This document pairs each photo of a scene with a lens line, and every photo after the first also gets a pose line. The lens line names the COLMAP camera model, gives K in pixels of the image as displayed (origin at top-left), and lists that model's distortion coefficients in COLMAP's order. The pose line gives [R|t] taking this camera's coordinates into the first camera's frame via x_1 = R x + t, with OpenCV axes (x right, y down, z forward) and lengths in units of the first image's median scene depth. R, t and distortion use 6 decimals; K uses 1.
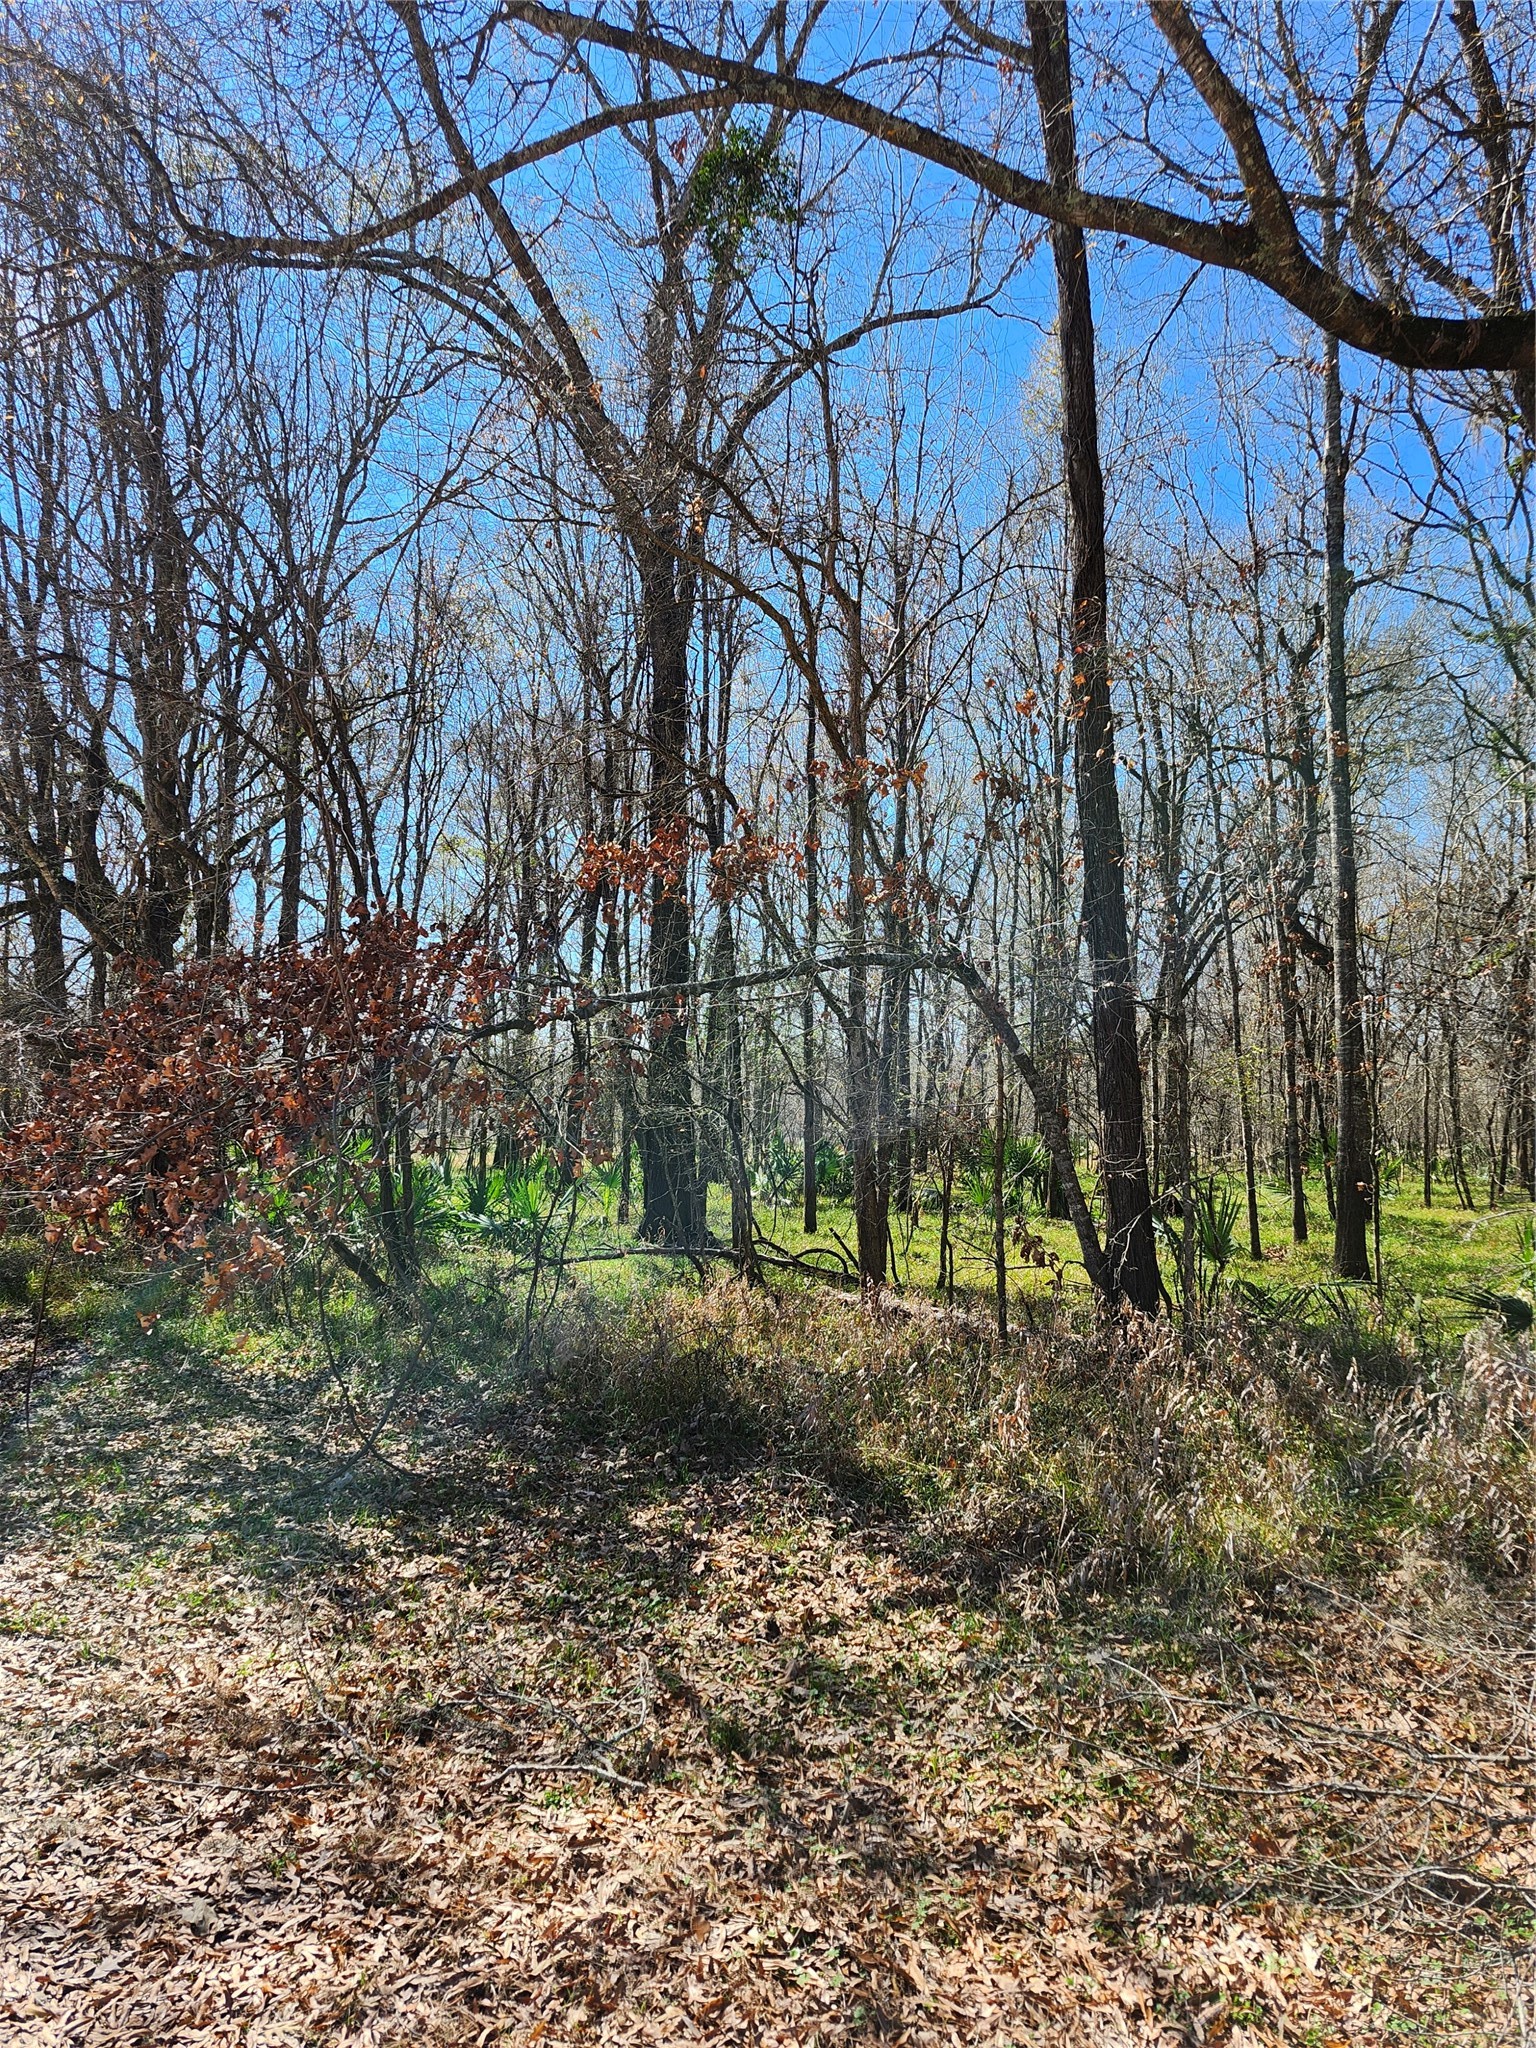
lens RADIAL K [[1423.9, 0, 766.6], [0, 1423.9, 1019.8], [0, 0, 1]] dist [0.045880, -0.038571]
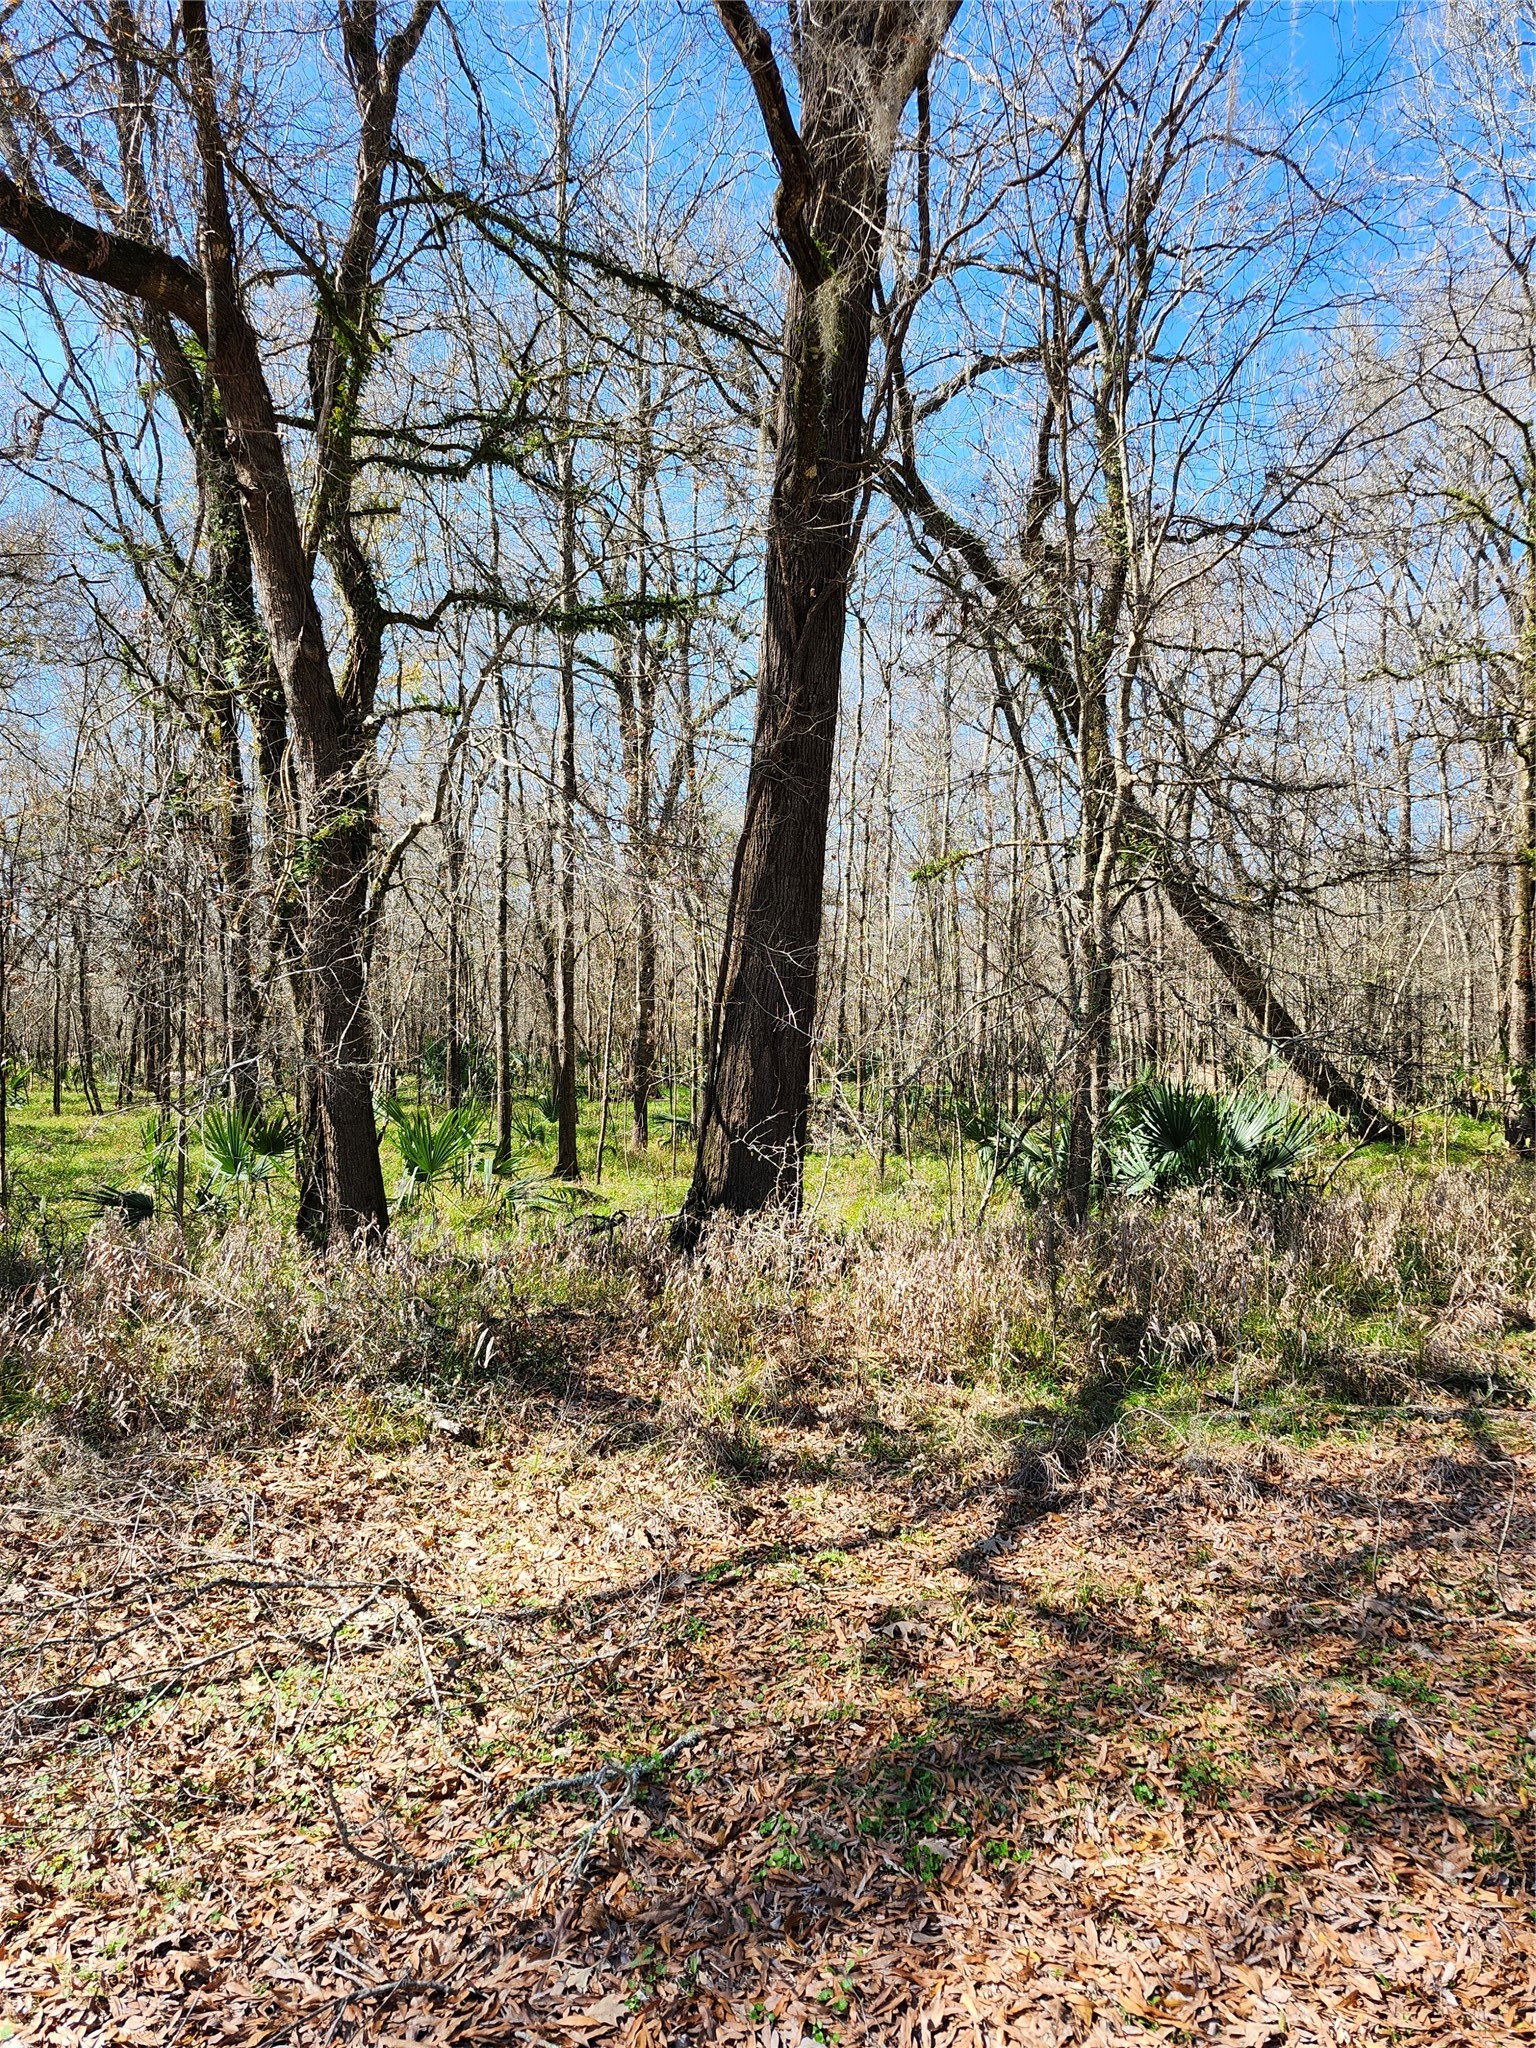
lens RADIAL K [[1423.9, 0, 761.3], [0, 1423.9, 1036.6], [0, 0, 1]] dist [0.045880, -0.038571]
pose [[0.632284, -0.020641, 0.774462, -0.015209], [-0.038006, 0.997615, 0.057618, -0.000555], [-0.773804, -0.065865, 0.629991, -0.038296]]
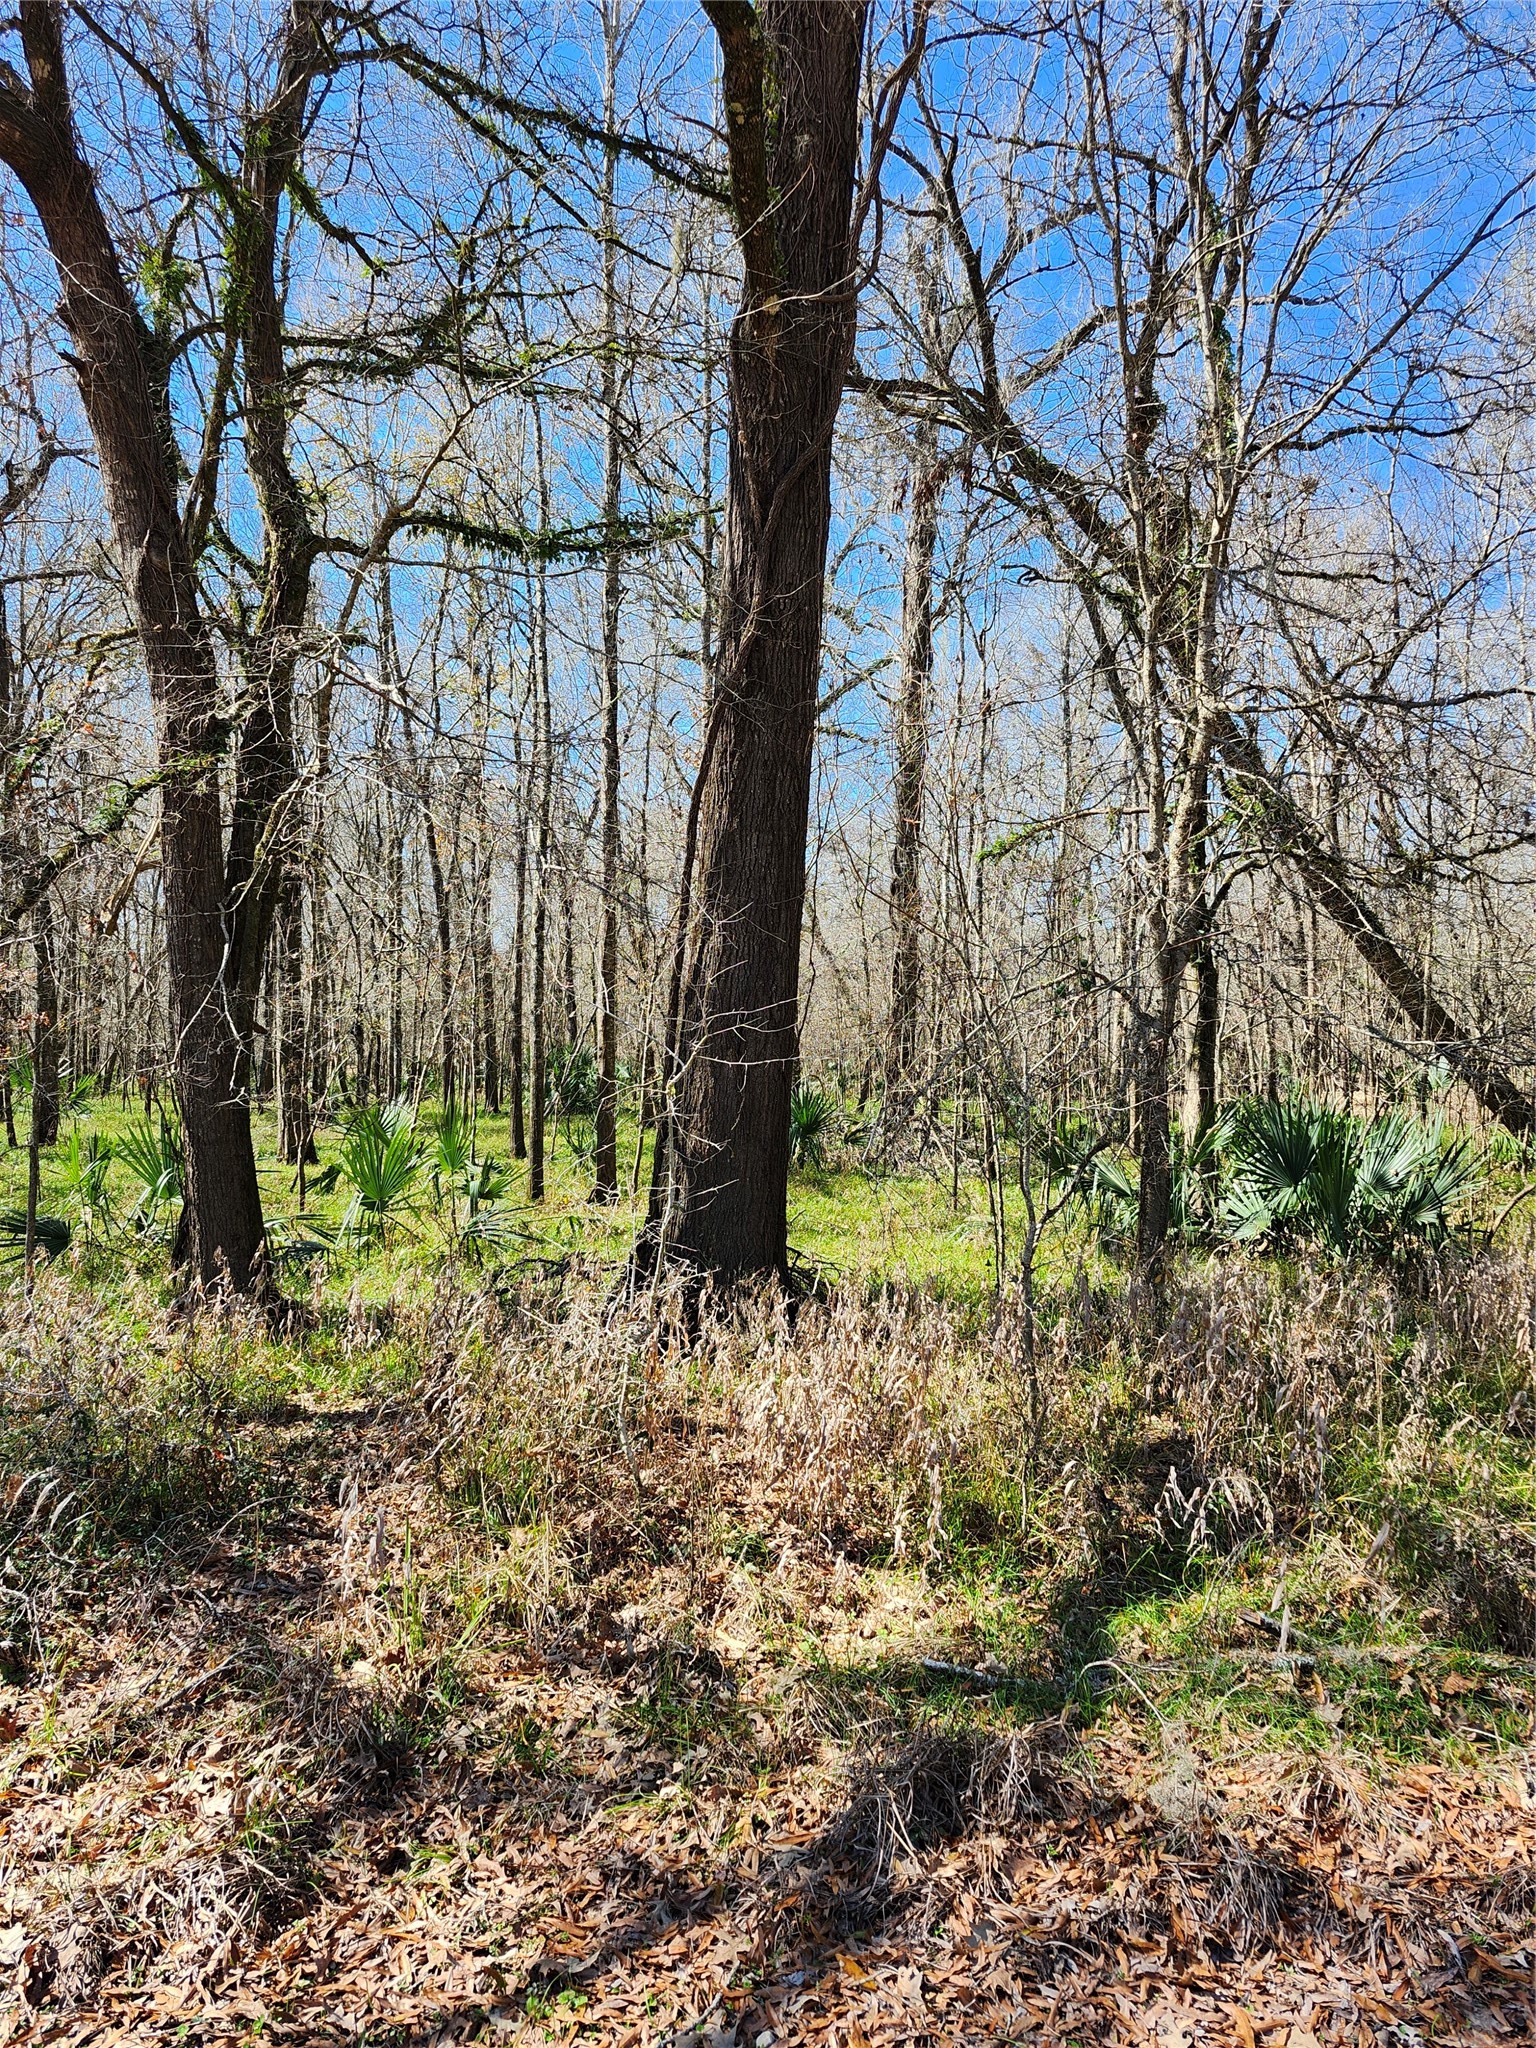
lens RADIAL K [[1423.9, 0, 758.3], [0, 1423.9, 1005.7], [0, 0, 1]] dist [0.045880, -0.038571]
pose [[0.713031, 0.003401, 0.701124, 0.457160], [-0.035611, 0.998873, 0.031371, 0.029761], [-0.700227, -0.047337, 0.712349, 0.077145]]
